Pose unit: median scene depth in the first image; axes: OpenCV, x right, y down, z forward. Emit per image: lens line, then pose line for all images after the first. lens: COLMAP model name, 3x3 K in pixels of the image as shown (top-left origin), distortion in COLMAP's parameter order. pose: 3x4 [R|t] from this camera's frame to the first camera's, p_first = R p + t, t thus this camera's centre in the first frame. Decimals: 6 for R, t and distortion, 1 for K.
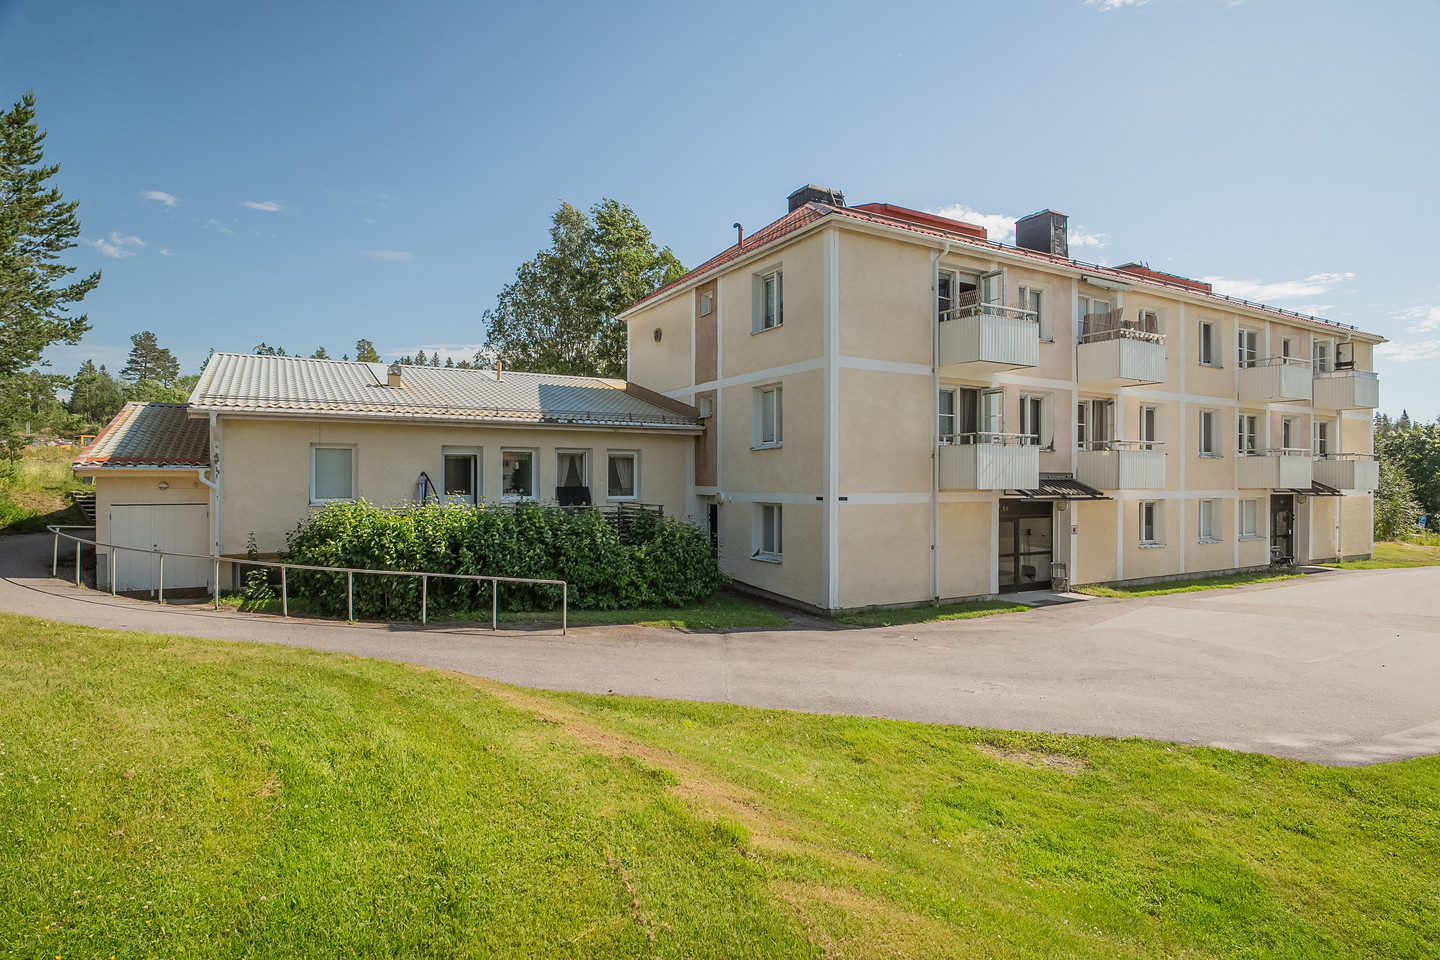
lens RADIAL K [[764.2, 0, 718.1], [0, 764.2, 481.7], [0, 0, 1]] dist [-0.033476, 0.006640]
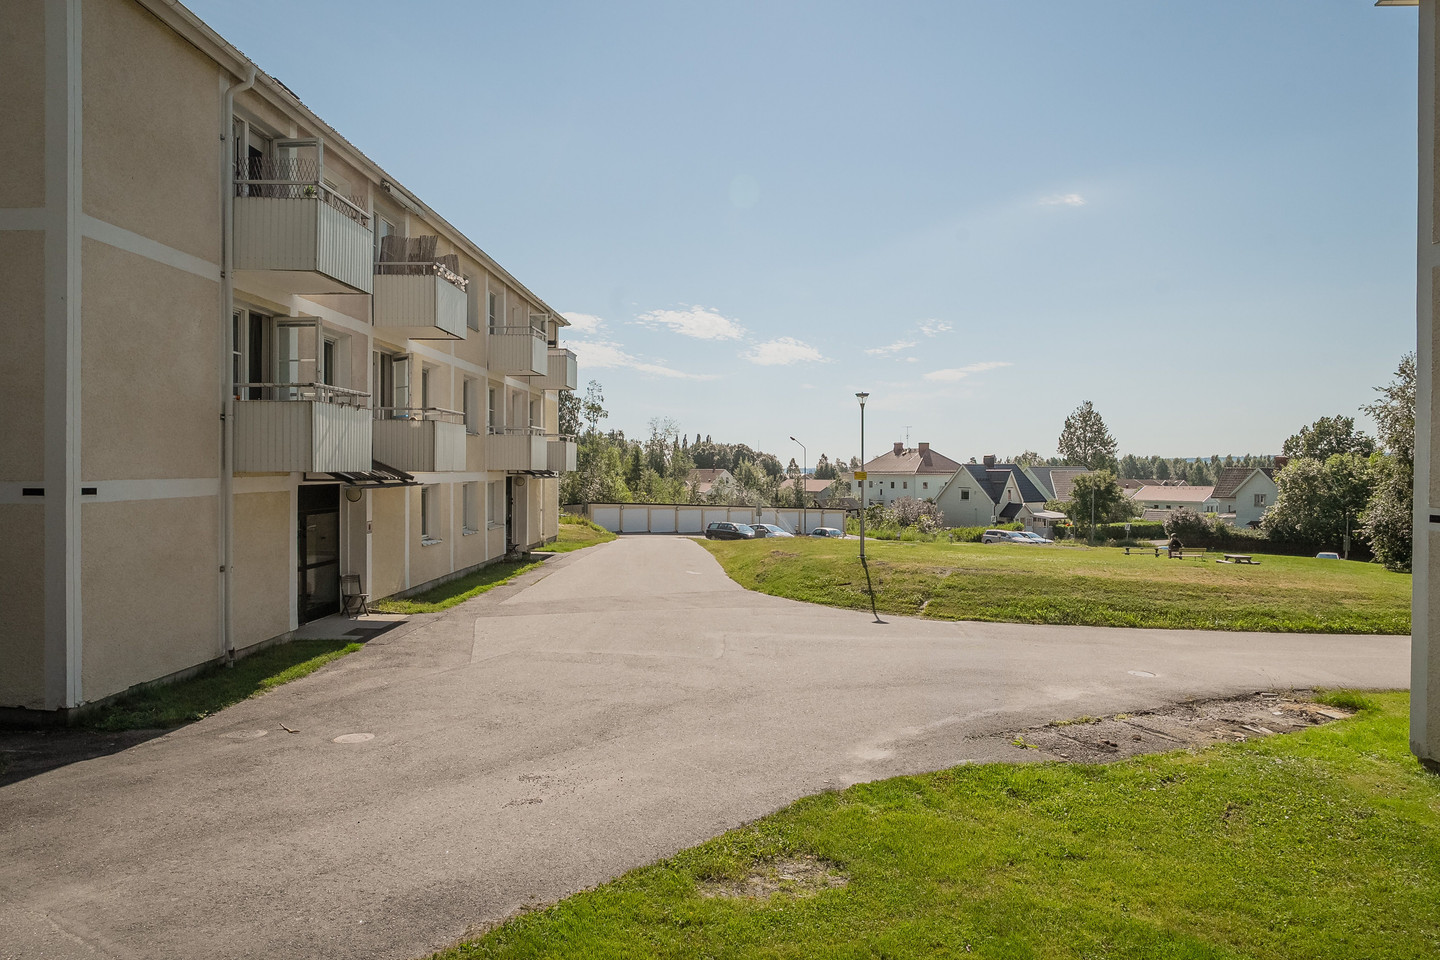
lens RADIAL K [[932.6, 0, 726.7], [0, 932.6, 476.0], [0, 0, 1]] dist [-0.018476, 0.001236]
pose [[0.524583, -0.007201, 0.851329, -0.133461], [-0.005766, 0.999911, 0.012010, 0.001823], [-0.851340, -0.011209, 0.524495, 0.279373]]
